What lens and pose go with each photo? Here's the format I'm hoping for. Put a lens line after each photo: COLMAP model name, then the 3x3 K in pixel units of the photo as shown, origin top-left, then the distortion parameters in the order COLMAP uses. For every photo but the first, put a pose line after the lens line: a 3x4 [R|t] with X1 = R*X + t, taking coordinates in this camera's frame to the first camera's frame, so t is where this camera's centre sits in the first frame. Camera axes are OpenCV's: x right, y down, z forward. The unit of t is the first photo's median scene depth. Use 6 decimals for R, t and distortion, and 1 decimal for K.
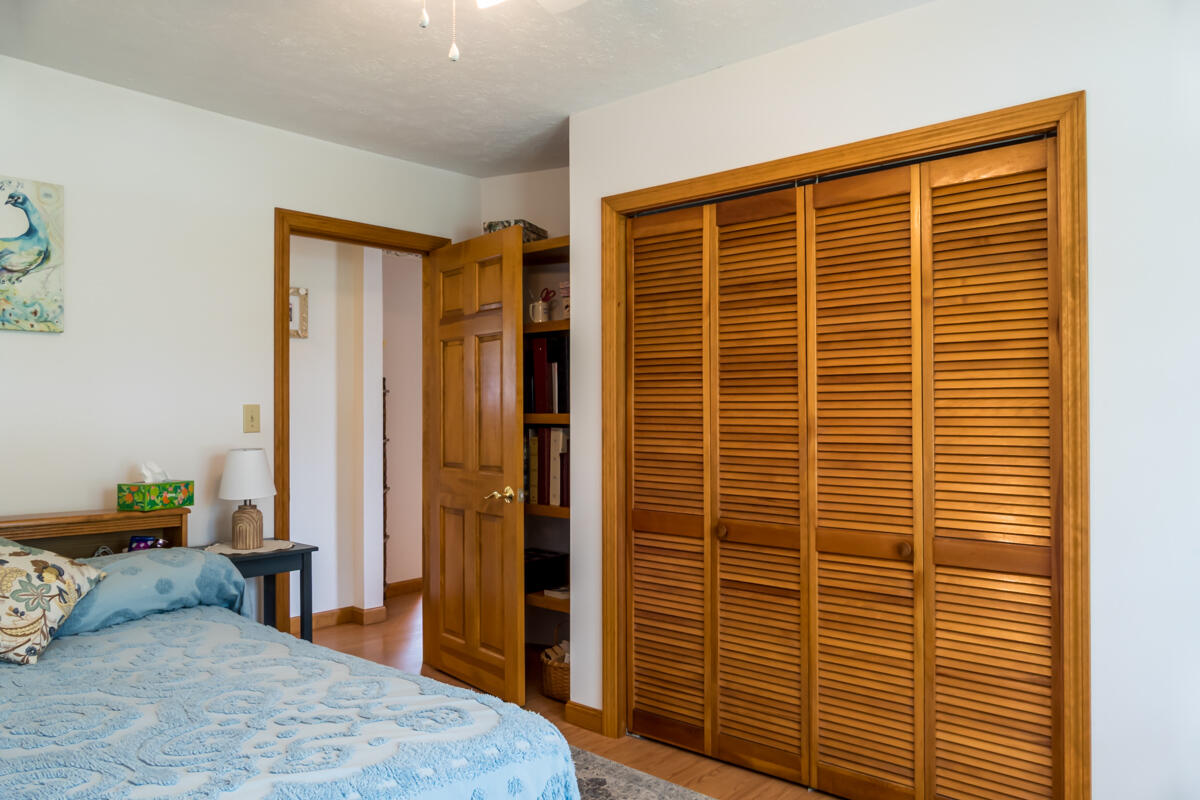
lens RADIAL K [[877.2, 0, 600.4], [0, 877.2, 392.7], [0, 0, 1]] dist [-0.011930, 0.003309]
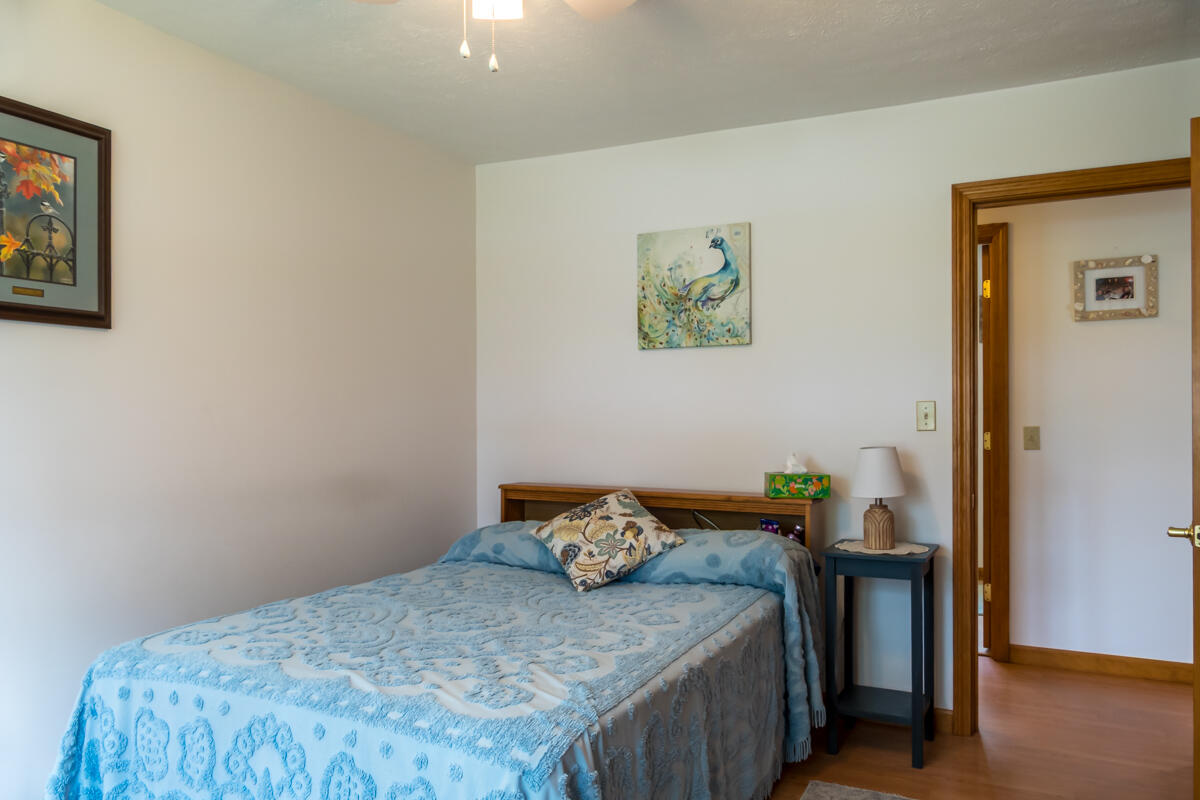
lens RADIAL K [[877.2, 0, 596.8], [0, 877.2, 410.7], [0, 0, 1]] dist [-0.011930, 0.003309]
pose [[0.245216, -0.002776, -0.969465, 0.520656], [0.024477, 0.999695, 0.003329, 0.014286], [0.969159, -0.024546, 0.245209, 0.510189]]
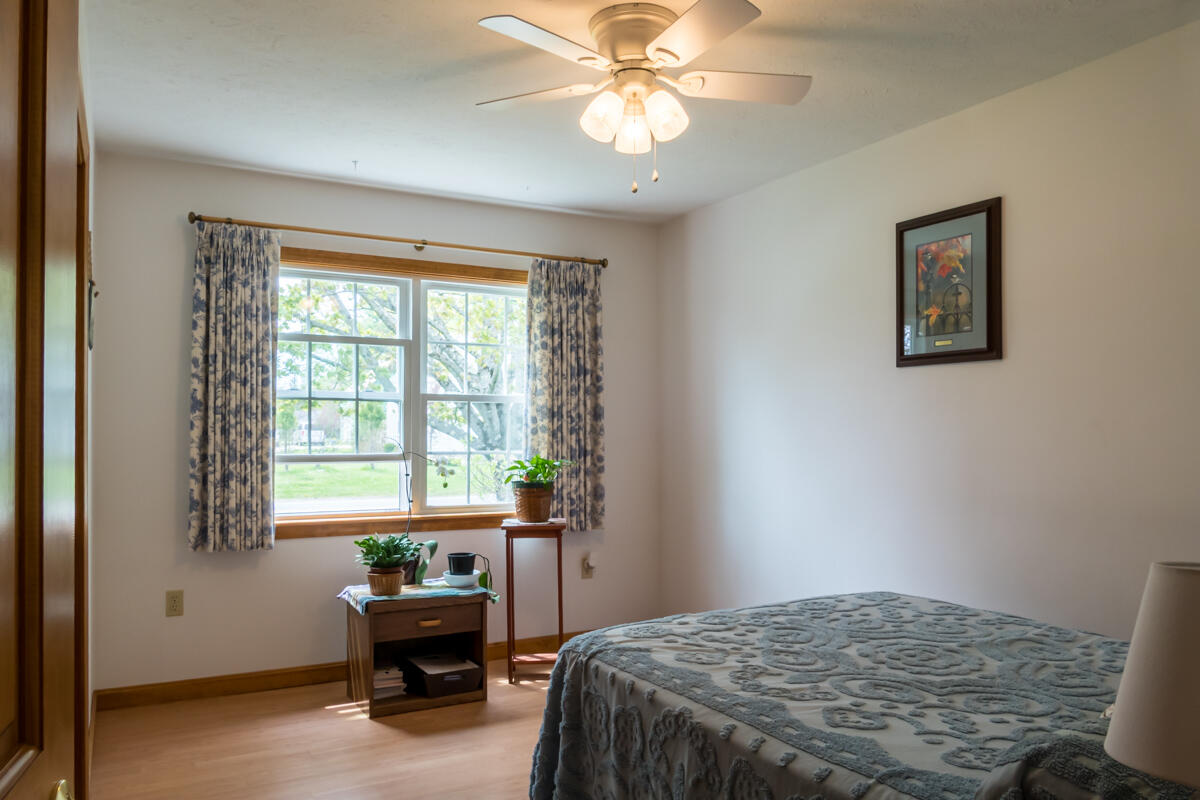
lens RADIAL K [[877.2, 0, 598.3], [0, 877.2, 408.8], [0, 0, 1]] dist [-0.011930, 0.003309]
pose [[-0.940952, 0.010347, 0.338381, -0.367012], [-0.006188, 0.998840, -0.047748, 0.038719], [-0.338483, -0.047022, -0.939797, 1.445645]]
